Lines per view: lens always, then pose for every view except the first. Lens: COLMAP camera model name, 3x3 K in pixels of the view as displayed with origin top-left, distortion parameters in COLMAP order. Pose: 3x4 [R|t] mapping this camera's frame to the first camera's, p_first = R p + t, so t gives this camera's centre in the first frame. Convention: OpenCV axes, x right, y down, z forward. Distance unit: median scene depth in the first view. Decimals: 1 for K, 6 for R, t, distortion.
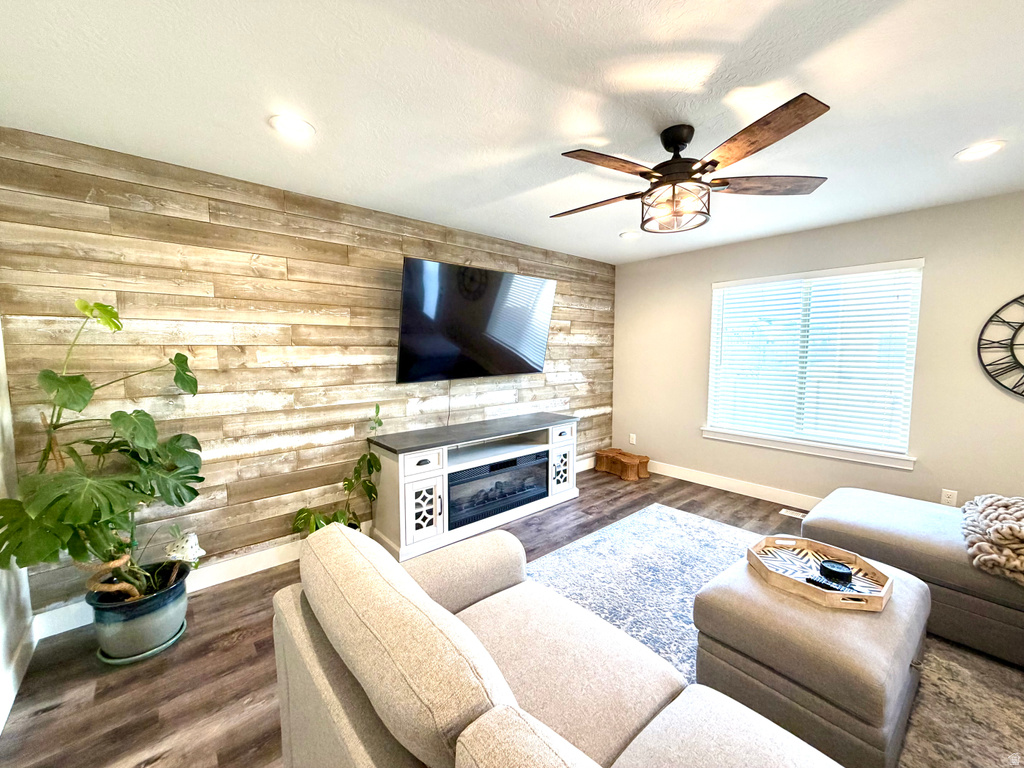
lens RADIAL K [[407.4, 0, 510.1], [0, 407.4, 383.6], [0, 0, 1]] dist [0.001116, -0.000697]
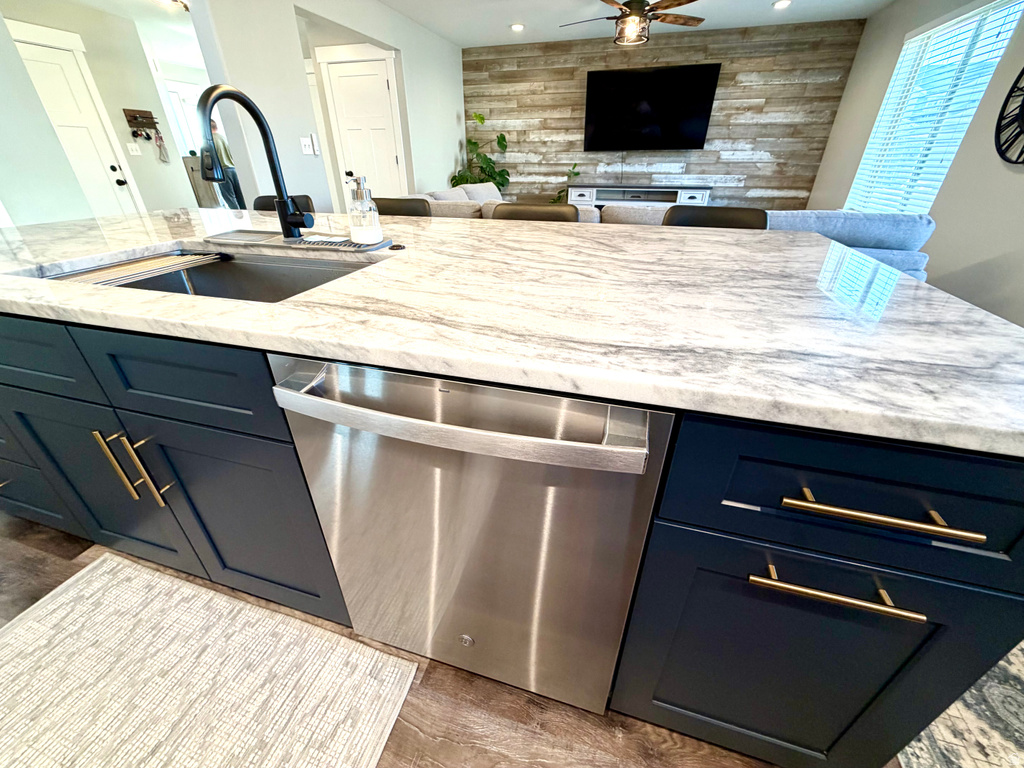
lens RADIAL K [[407.4, 0, 510.1], [0, 407.4, 383.6], [0, 0, 1]] dist [0.001116, -0.000697]
pose [[0.537460, 0.412282, -0.735636, 1.440234], [-0.069454, 0.891019, 0.448623, 0.141965], [0.840424, -0.190024, 0.507521, -0.488699]]
